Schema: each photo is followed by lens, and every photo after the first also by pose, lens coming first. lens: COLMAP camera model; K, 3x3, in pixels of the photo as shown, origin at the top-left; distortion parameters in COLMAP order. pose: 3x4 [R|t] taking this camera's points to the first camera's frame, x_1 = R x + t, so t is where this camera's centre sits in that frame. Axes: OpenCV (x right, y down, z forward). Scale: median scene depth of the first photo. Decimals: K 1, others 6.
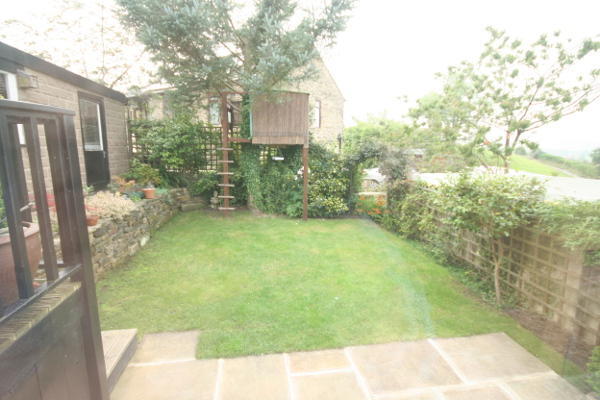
lens RADIAL K [[296.2, 0, 297.8], [0, 296.2, 197.3], [0, 0, 1]] dist [0.013754, -0.010637]
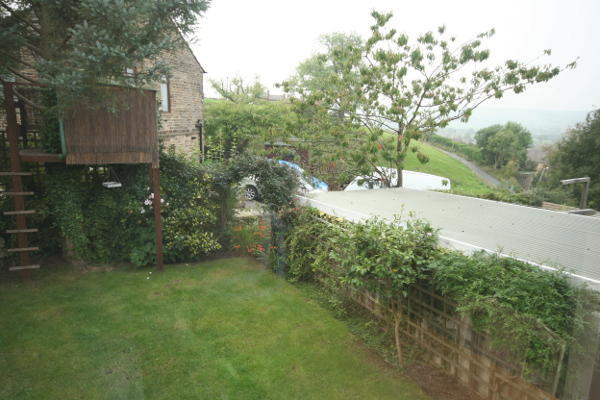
lens RADIAL K [[414.7, 0, 300.0], [0, 414.7, 200.0], [0, 0, 1]] dist [-0.006929, 0.049999]
pose [[0.929401, -0.058465, 0.364410, -0.016482], [0.051423, 0.998256, 0.029007, -0.102994], [-0.365471, -0.008220, 0.930787, -0.024117]]
